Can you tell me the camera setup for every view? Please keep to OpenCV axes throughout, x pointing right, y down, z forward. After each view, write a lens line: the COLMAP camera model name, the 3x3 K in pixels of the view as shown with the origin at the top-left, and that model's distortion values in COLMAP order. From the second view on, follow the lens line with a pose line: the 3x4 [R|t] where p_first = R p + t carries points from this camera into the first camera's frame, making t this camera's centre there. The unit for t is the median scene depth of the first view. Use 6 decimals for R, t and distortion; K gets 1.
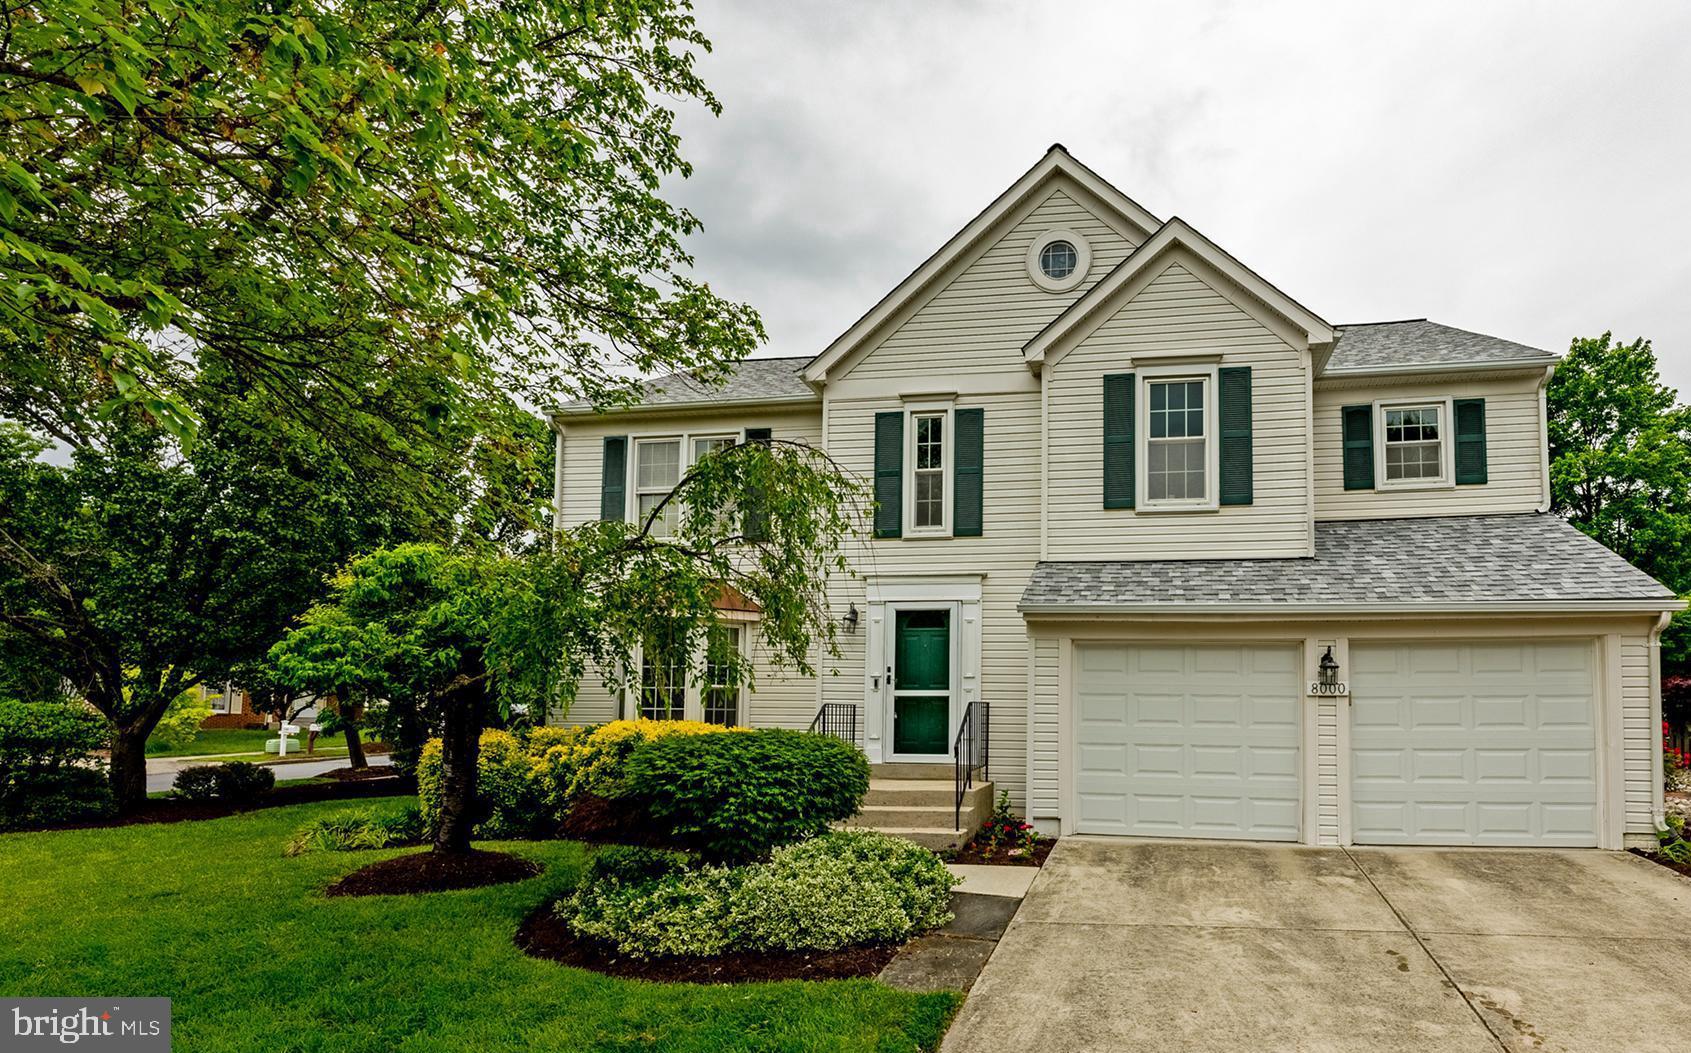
lens RADIAL K [[833.2, 0, 1029.5], [0, 833.2, 680.6], [0, 0, 1]] dist [-0.003379, -0.000072]
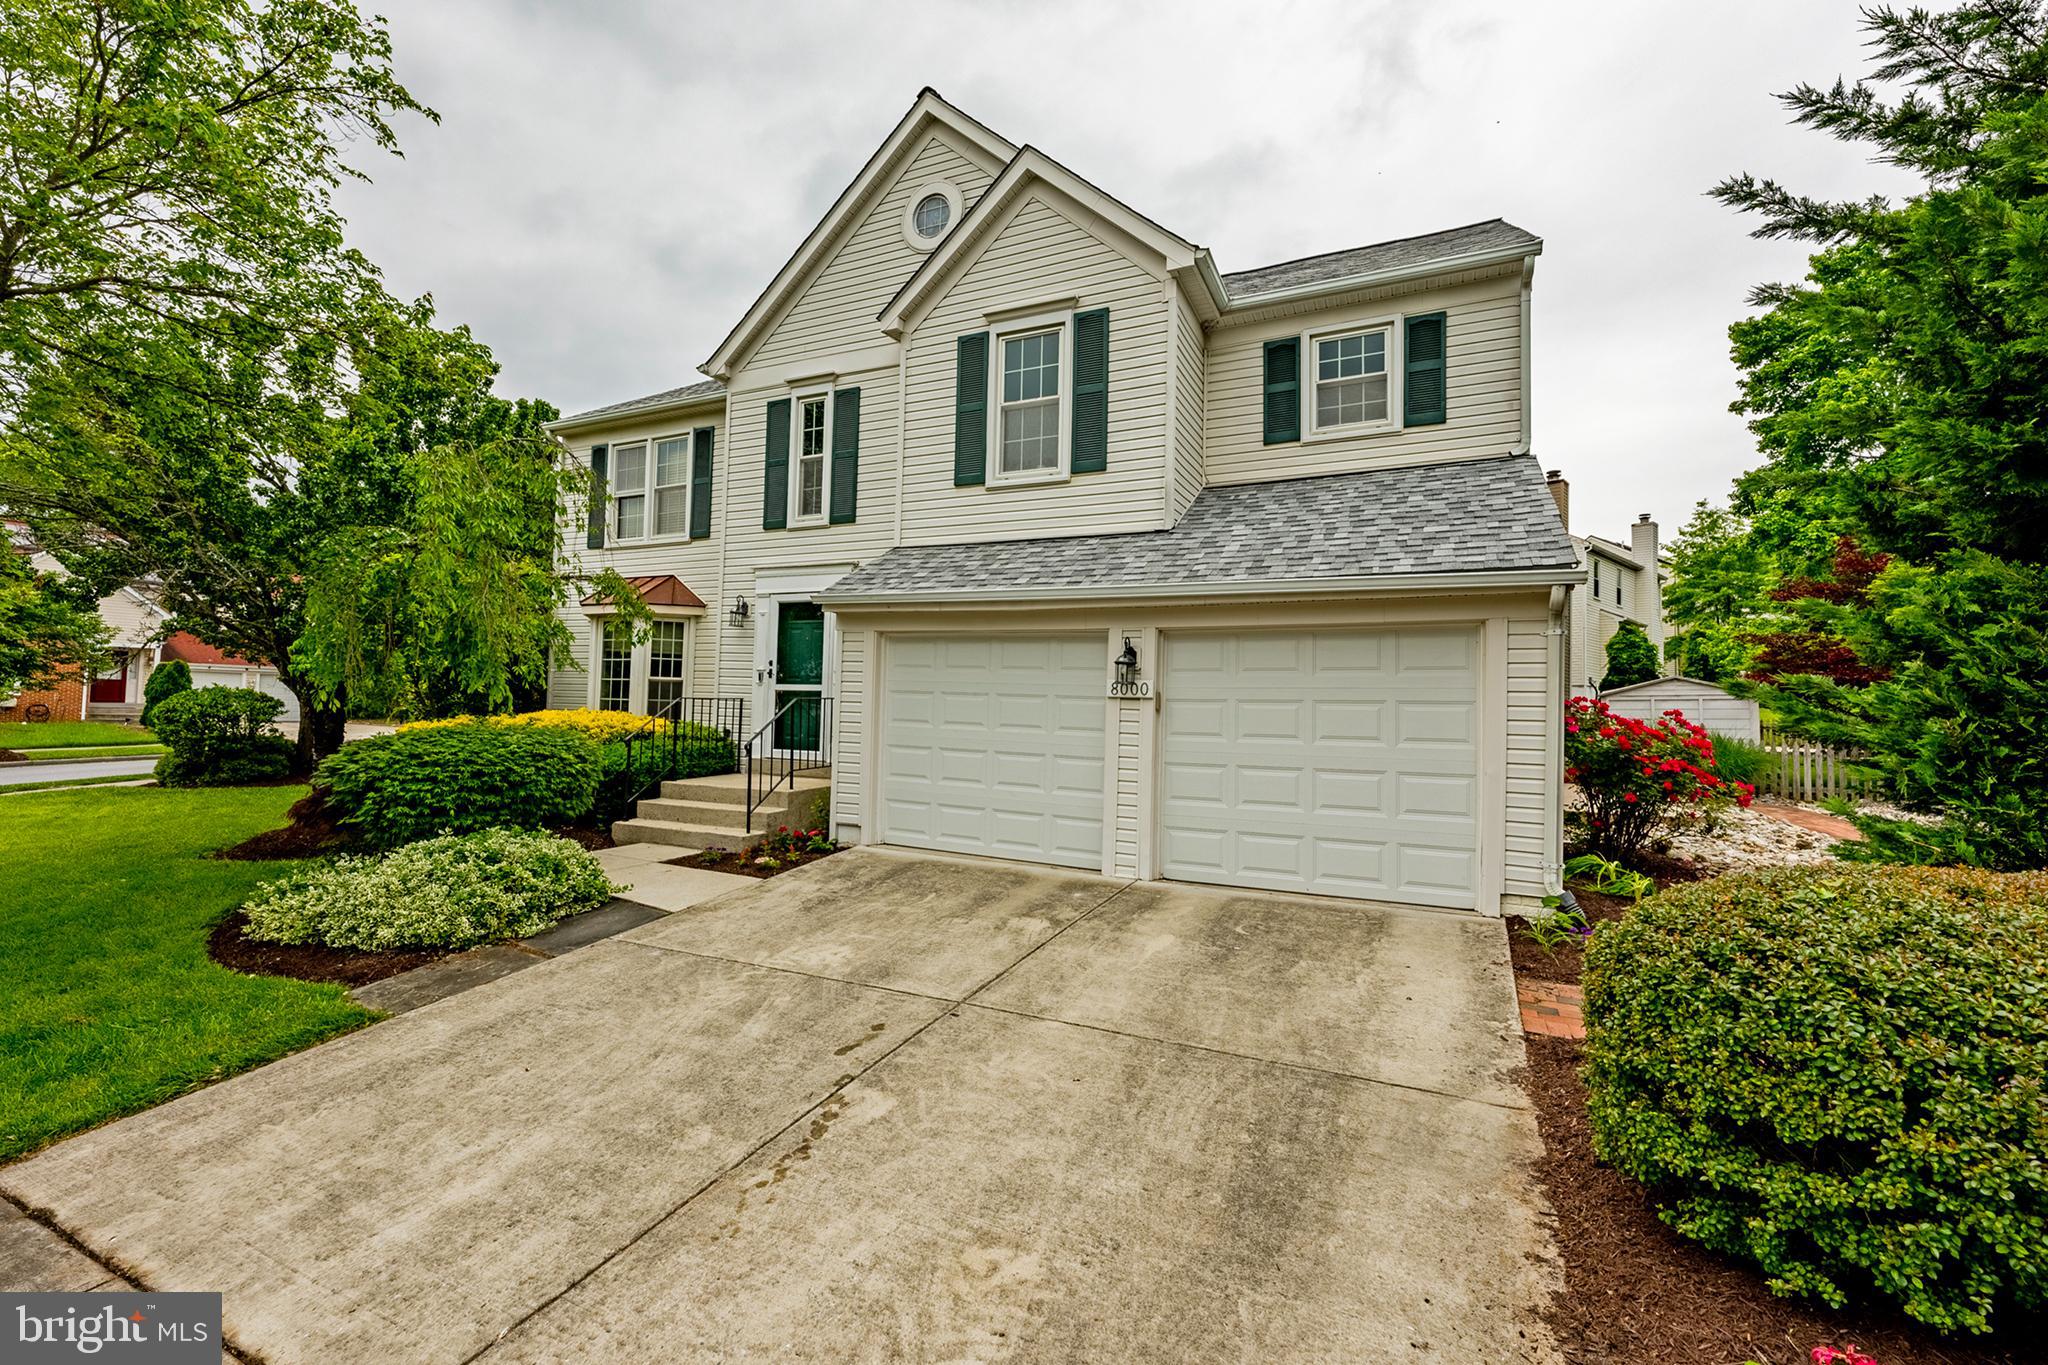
lens RADIAL K [[836.8, 0, 1024.0], [0, 836.8, 682.5], [0, 0, 1]] dist [0.000482, -0.000245]
pose [[0.955962, 0.008434, -0.293369, 0.428276], [-0.003165, 0.999825, 0.018429, -0.010016], [0.293473, -0.016689, 0.955822, 0.149249]]
